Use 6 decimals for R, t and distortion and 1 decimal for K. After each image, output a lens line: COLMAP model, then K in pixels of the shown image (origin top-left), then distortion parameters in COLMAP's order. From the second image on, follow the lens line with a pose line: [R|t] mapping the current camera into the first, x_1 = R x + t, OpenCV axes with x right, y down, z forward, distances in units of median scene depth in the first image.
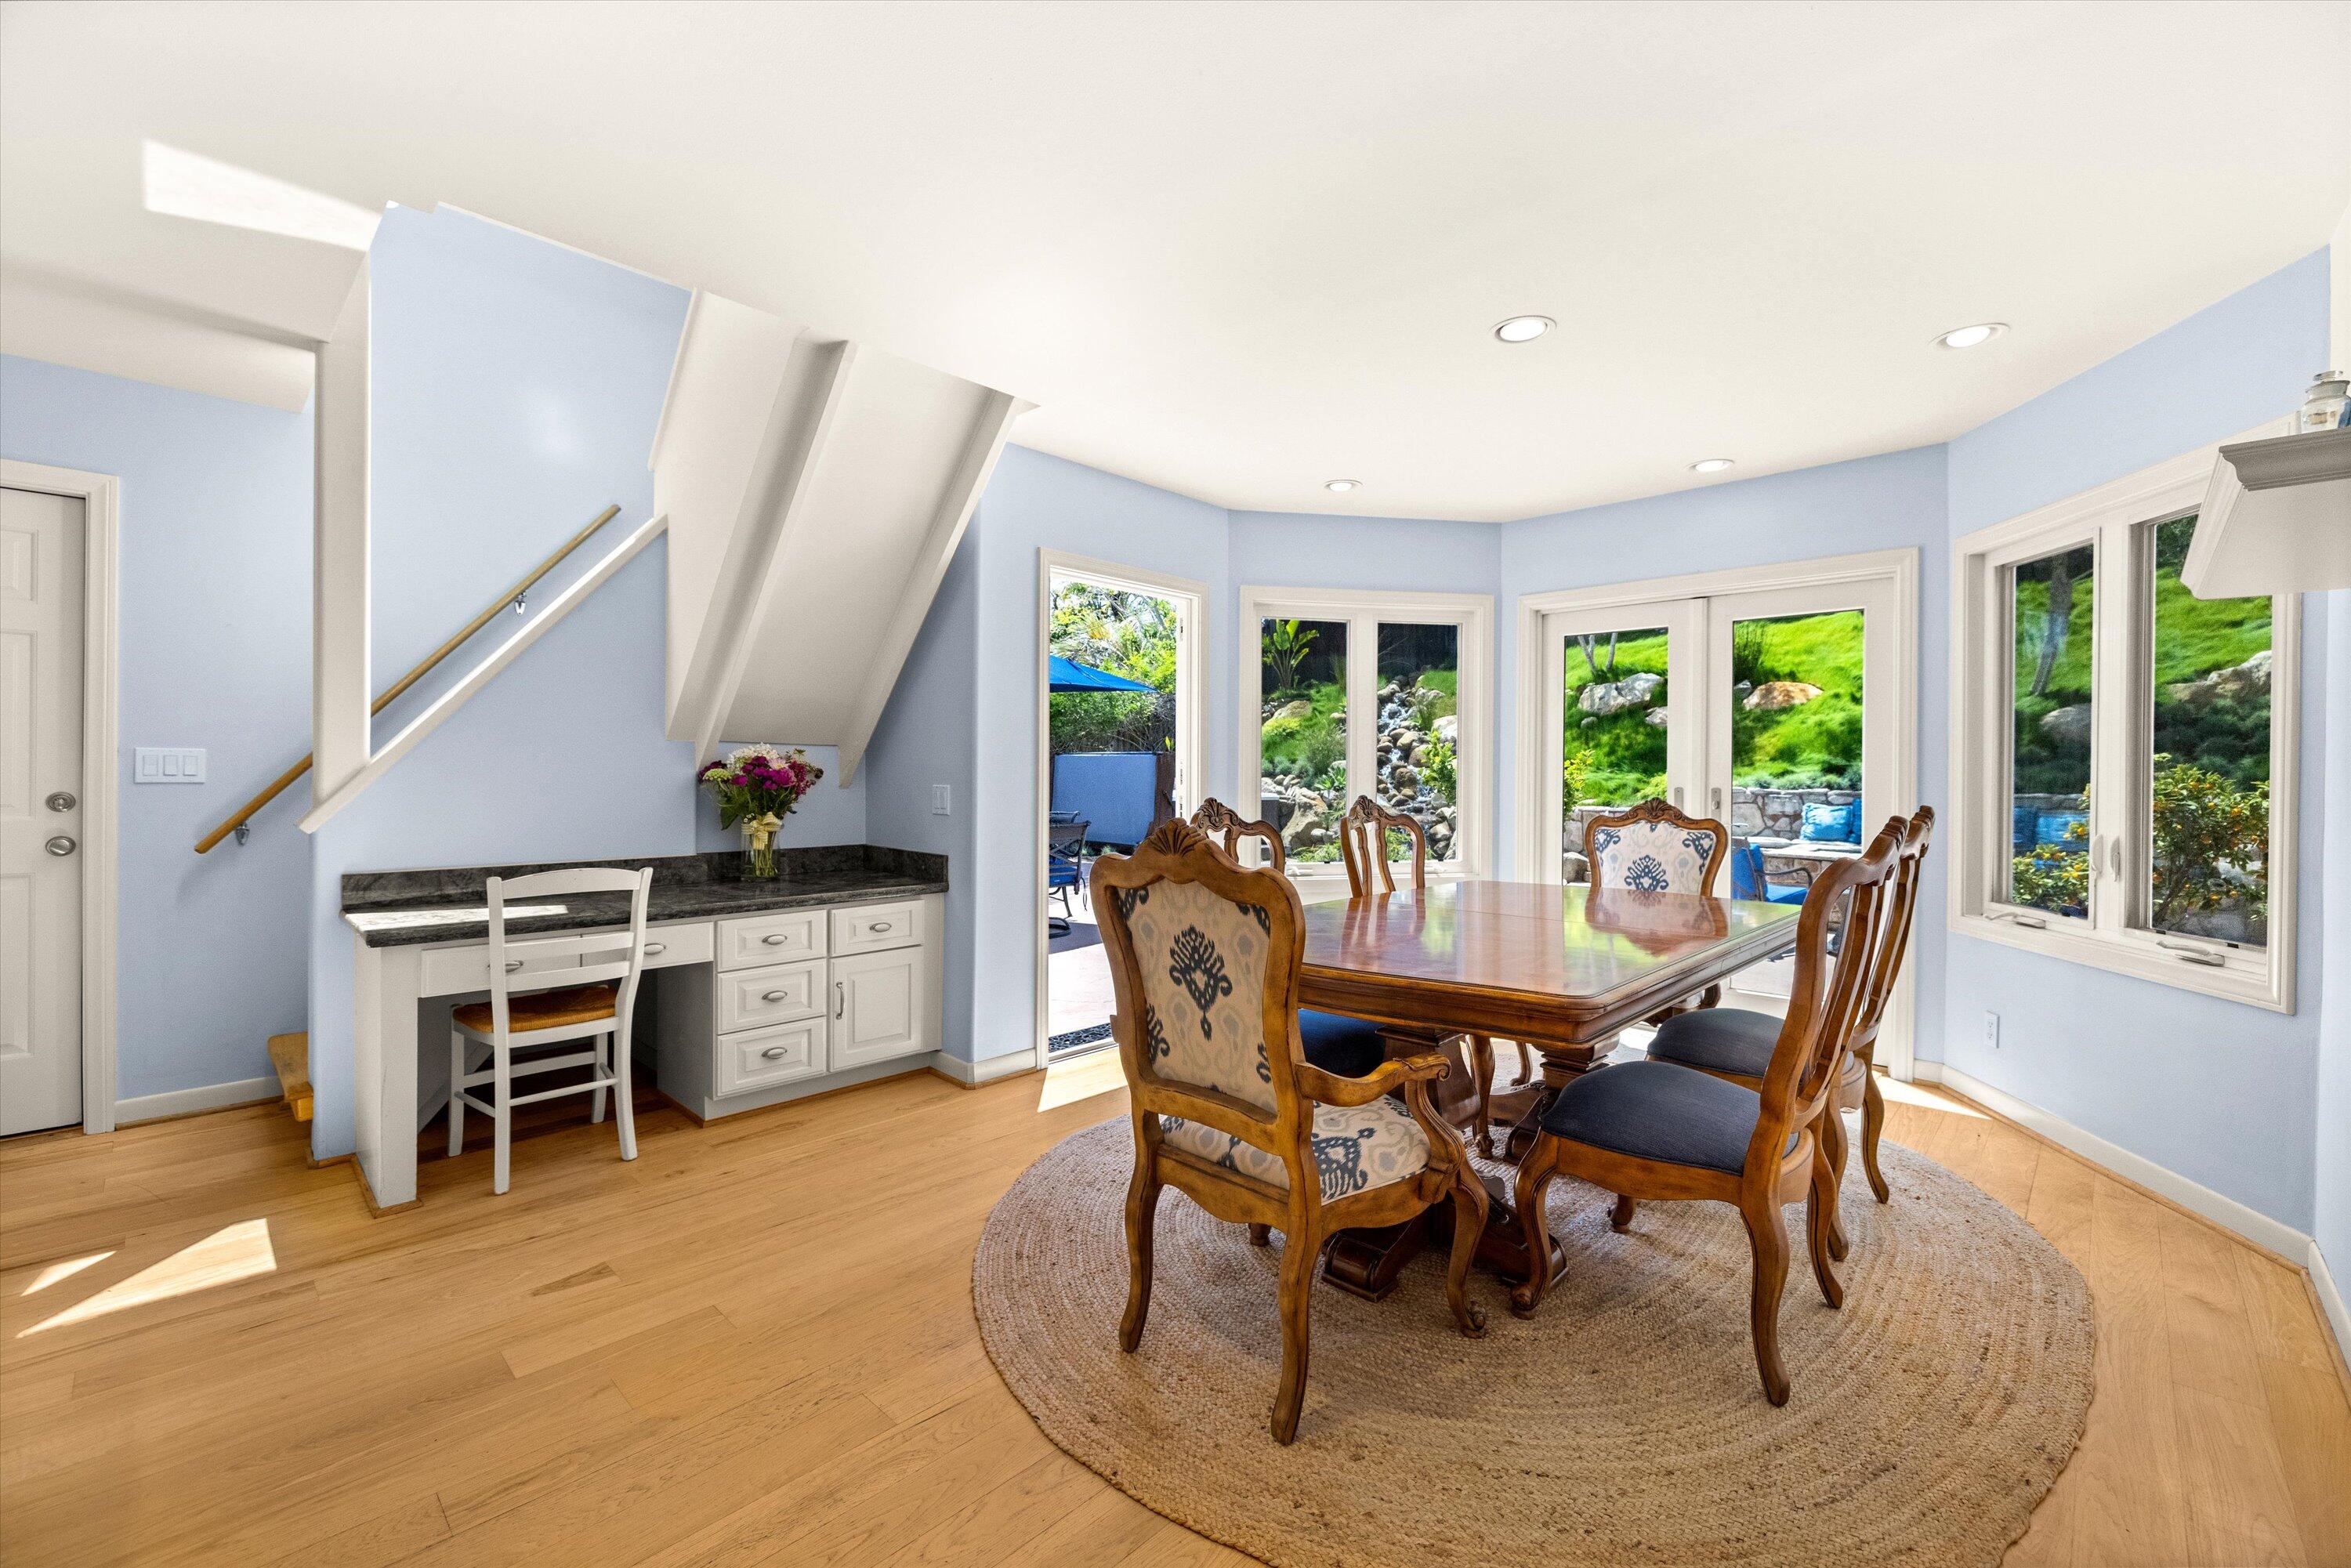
lens RADIAL K [[976.1, 0, 1179.0], [0, 976.1, 786.6], [0, 0, 1]] dist [0.001911, -0.000366]
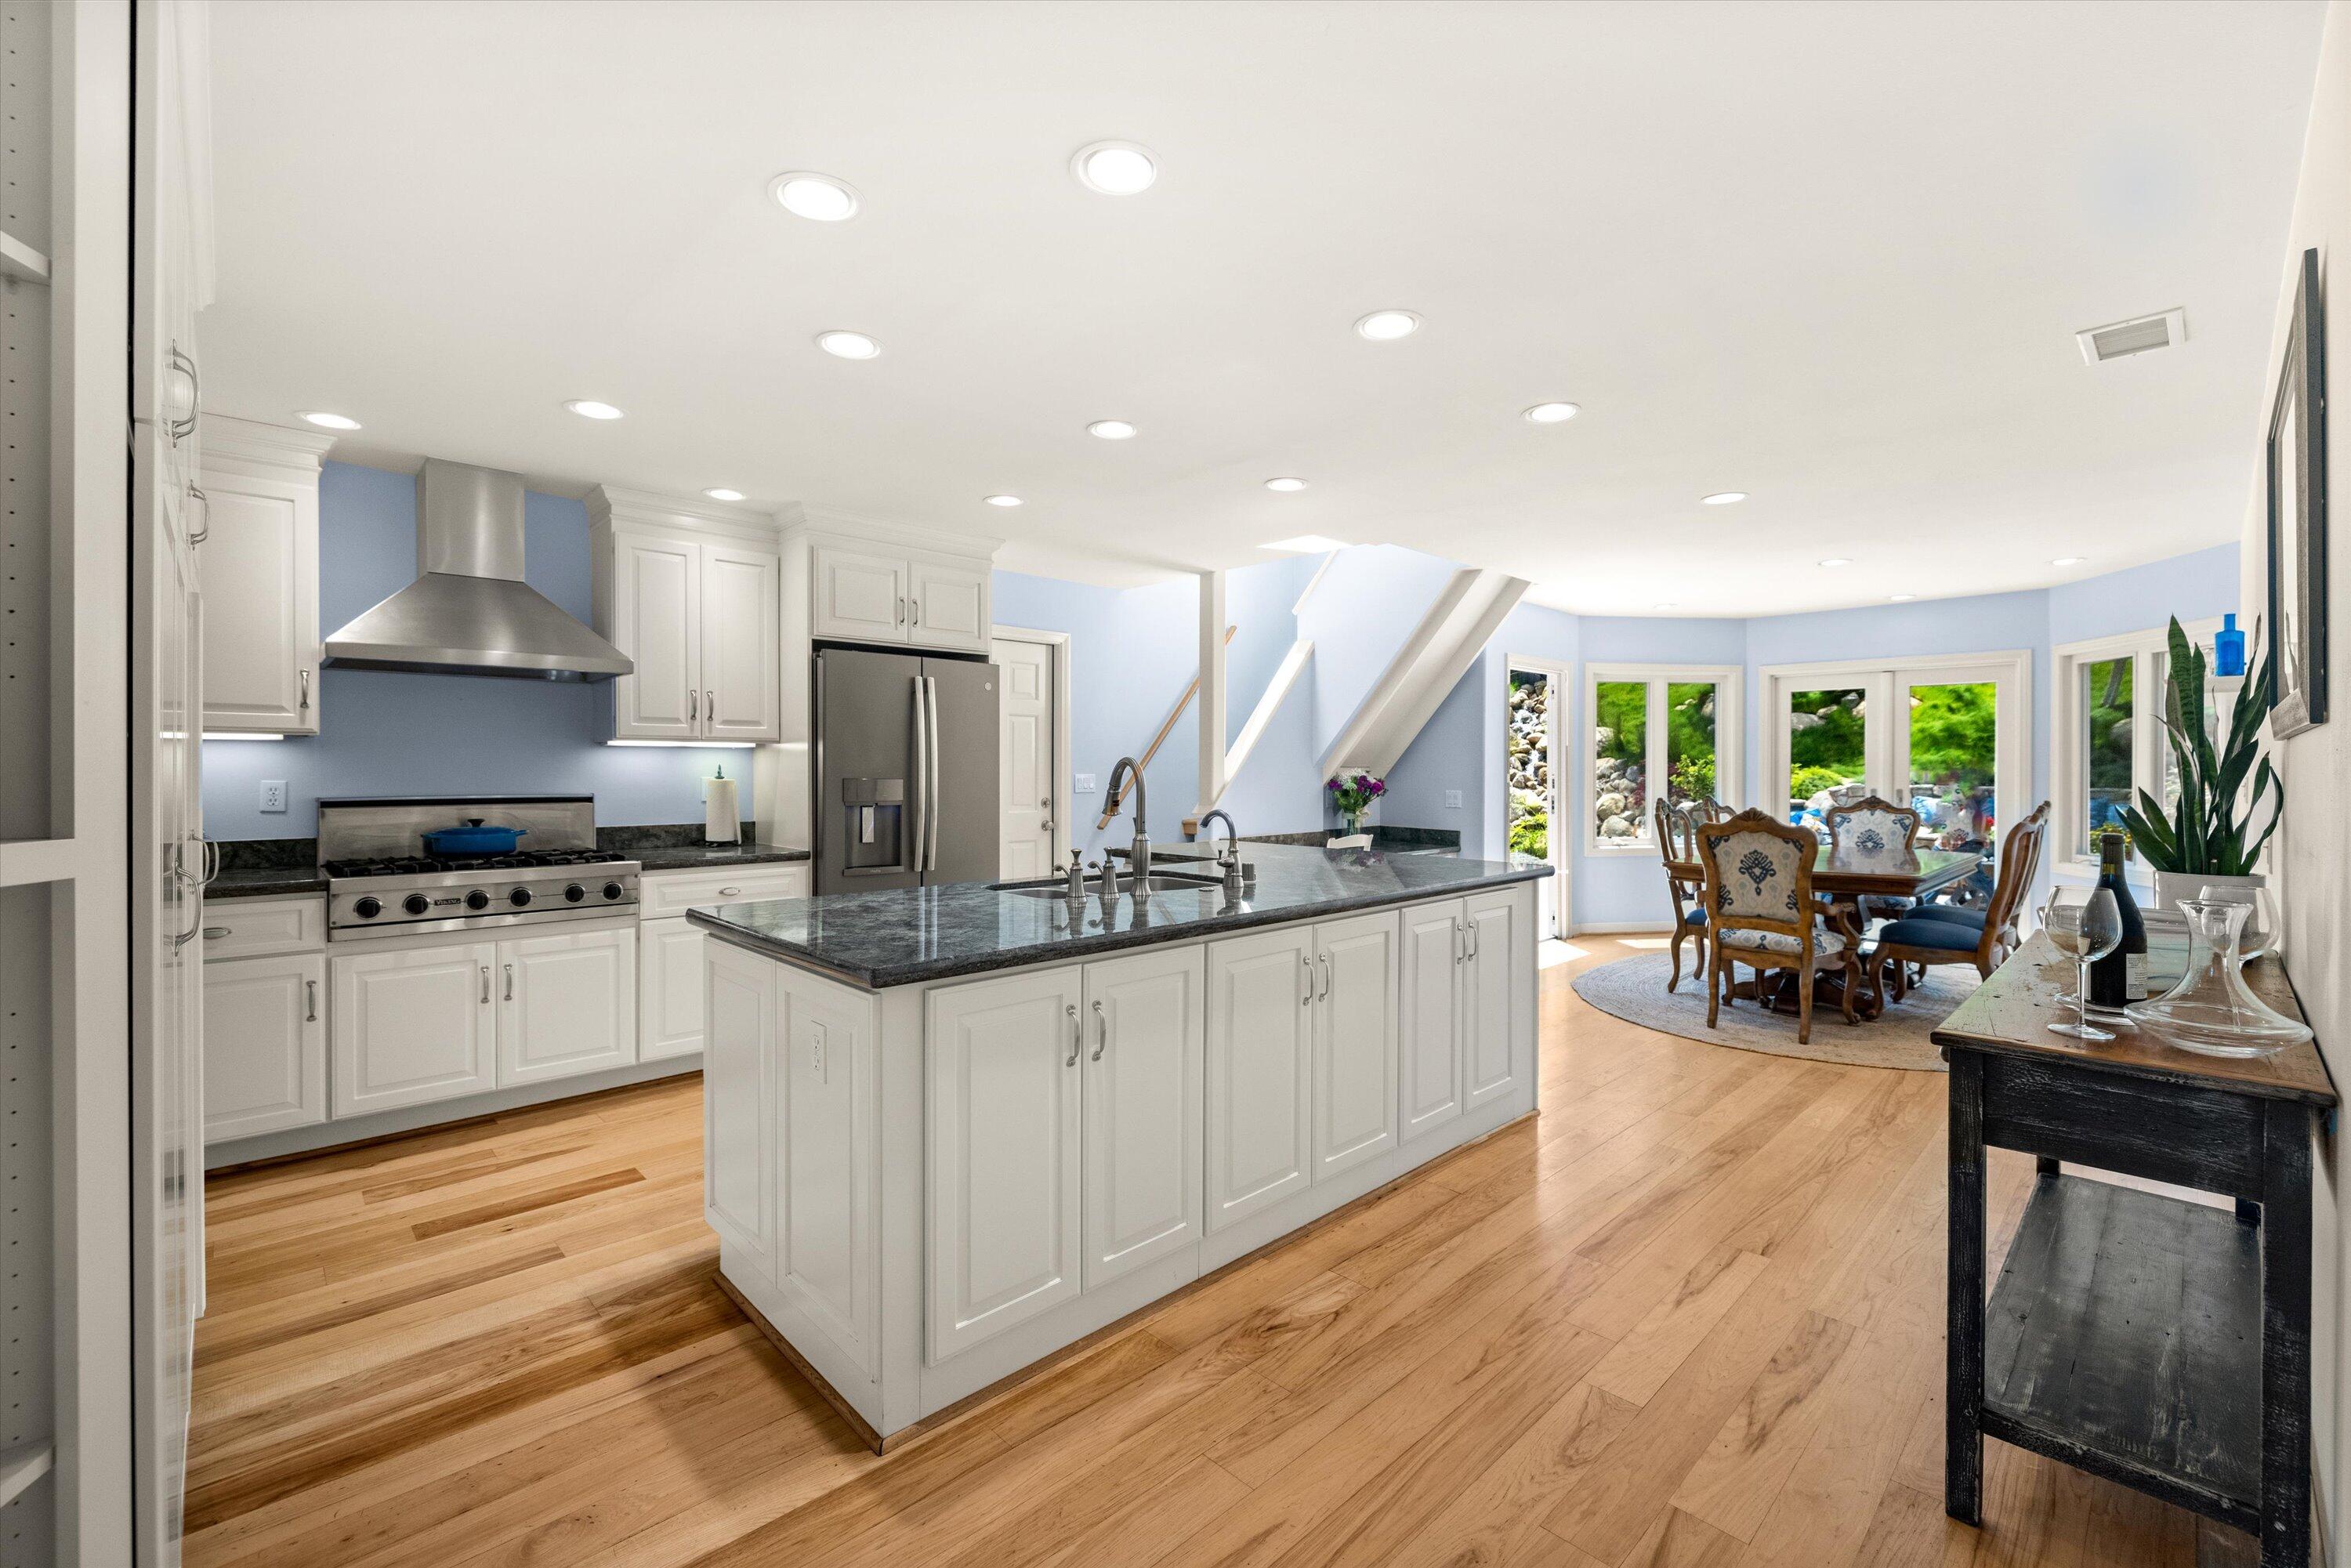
lens RADIAL K [[976.1, 0, 1183.8], [0, 976.1, 780.8], [0, 0, 1]] dist [0.001911, -0.000366]
pose [[0.999200, -0.006148, -0.039527, -0.506525], [0.006124, 0.999981, -0.000716, -0.016378], [0.039531, 0.000473, 0.999218, -0.590178]]
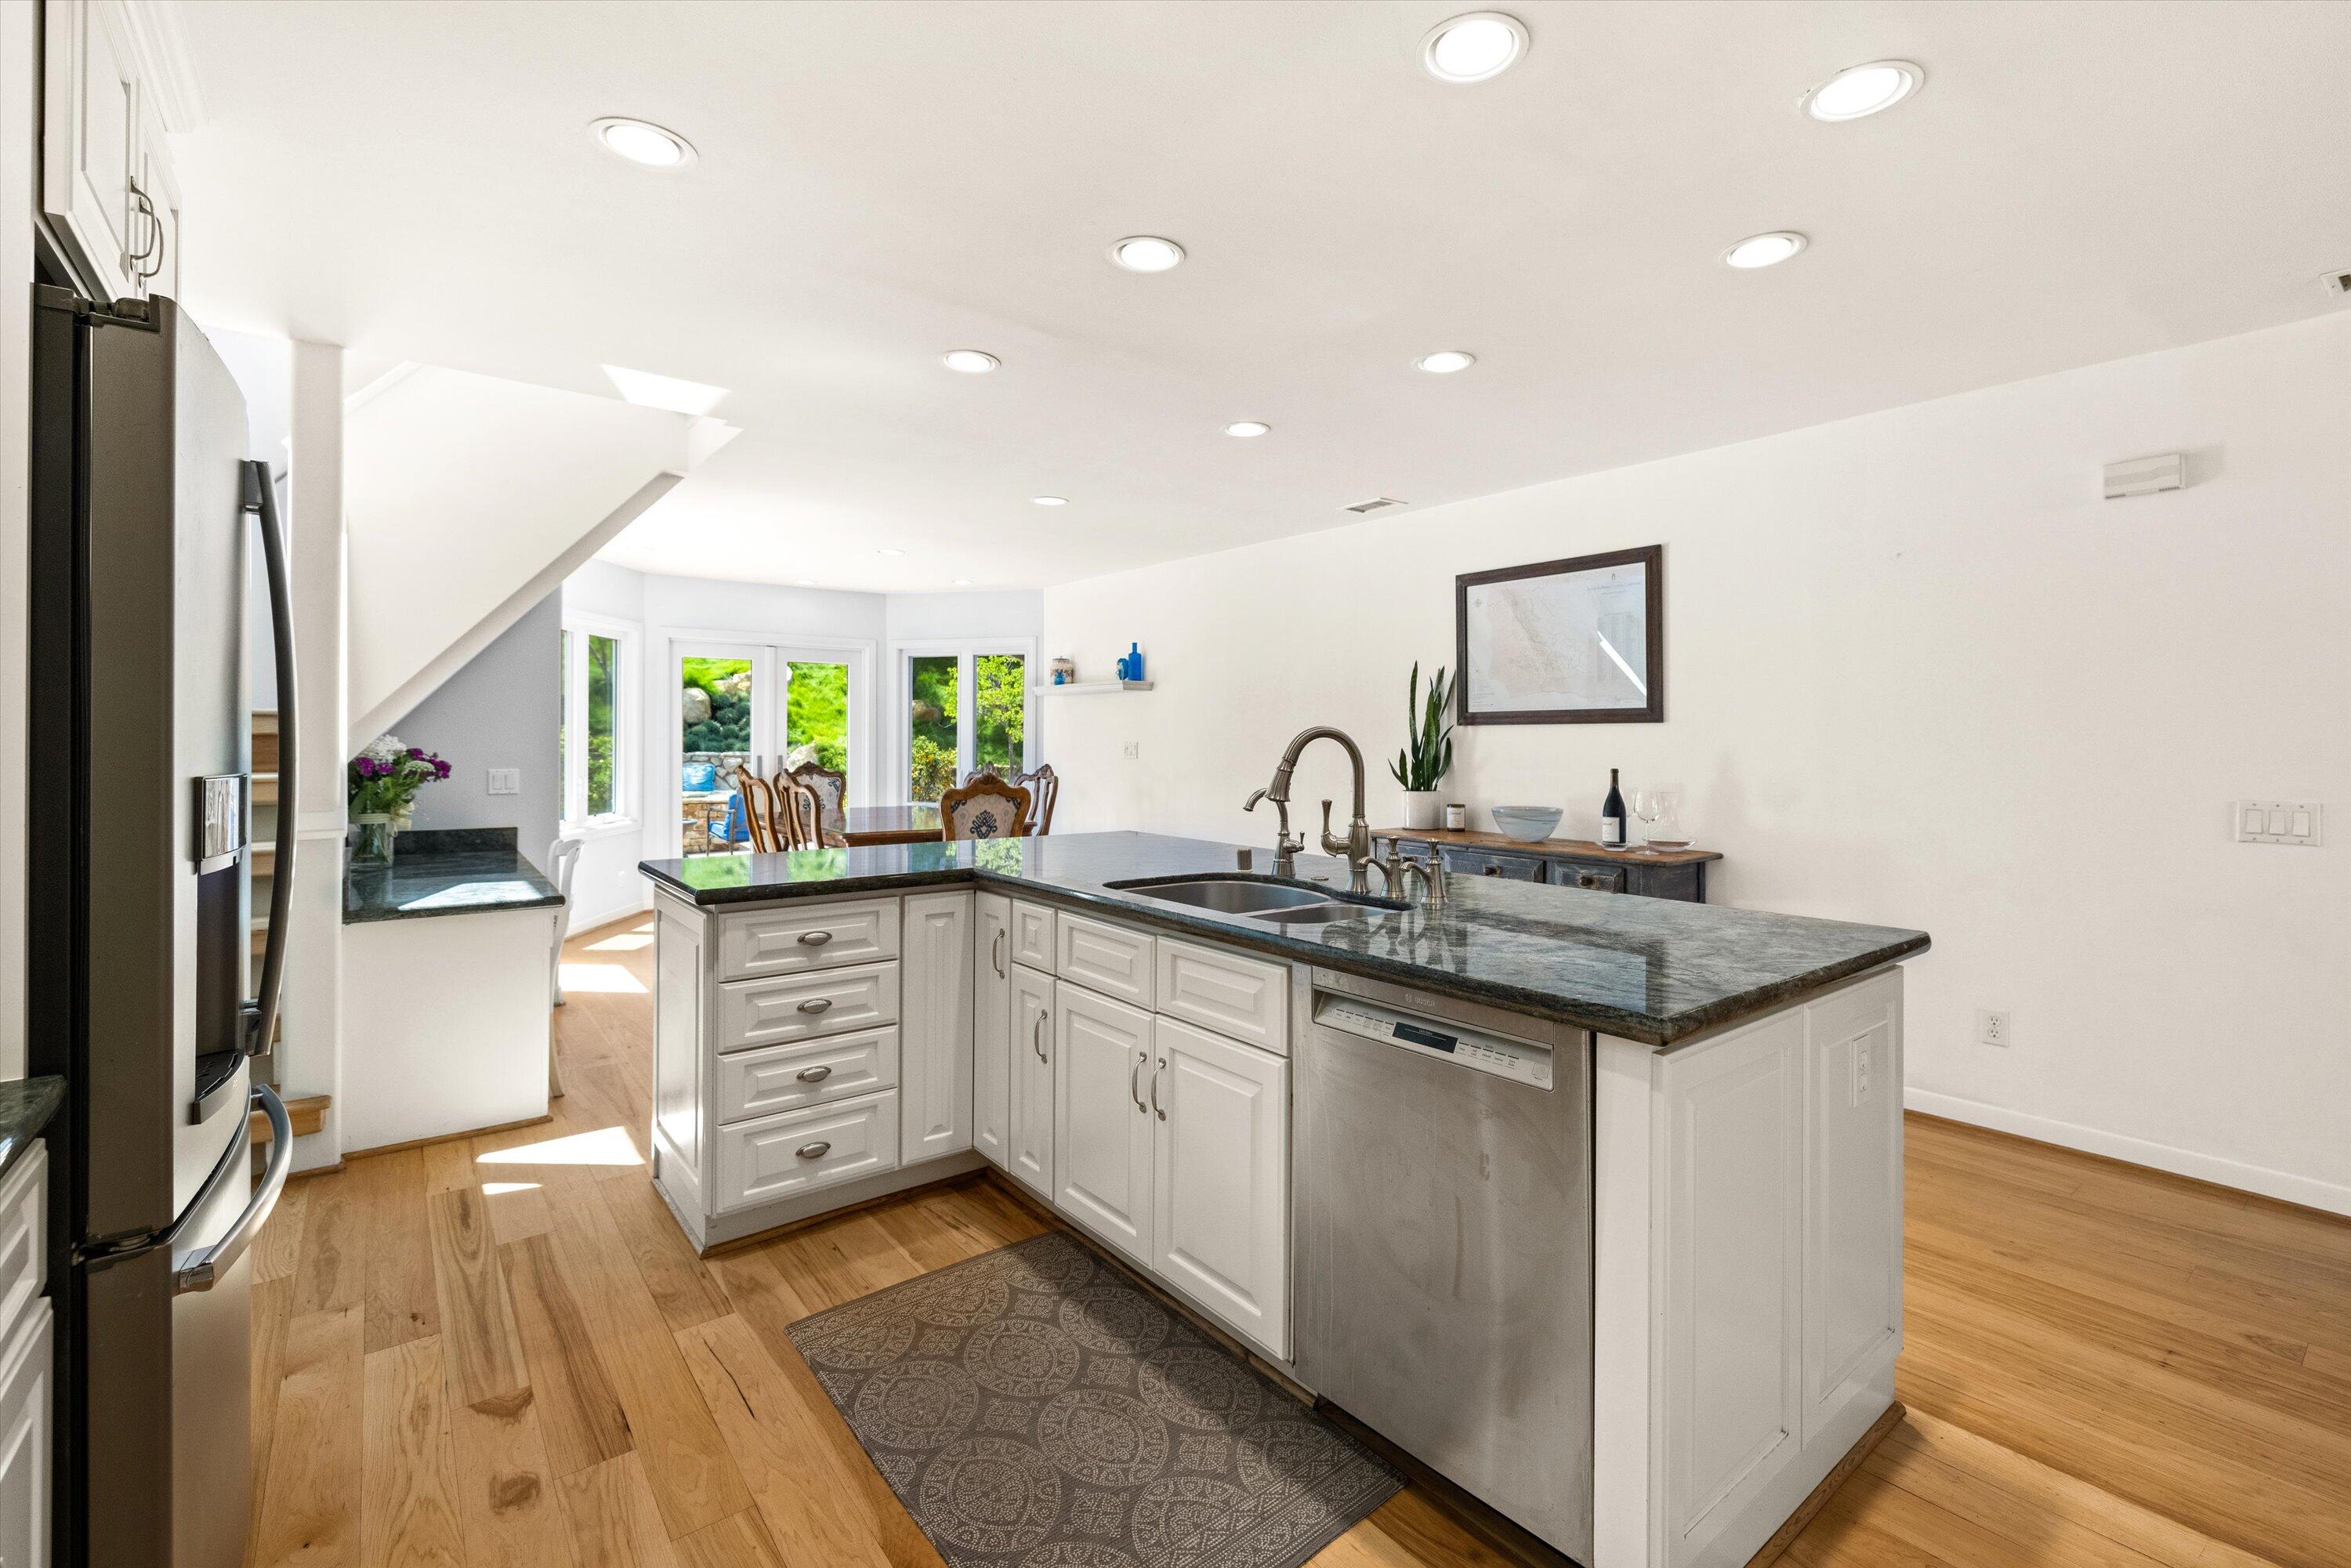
lens RADIAL K [[1038.1, 0, 1203.3], [0, 1038.1, 730.4], [0, 0, 1]] dist [-0.000238, 0.000092]
pose [[0.138367, -0.000642, 0.990381, -1.070996], [0.010185, 0.999948, -0.000775, -0.030160], [-0.990329, 0.010194, 0.138366, -0.018652]]
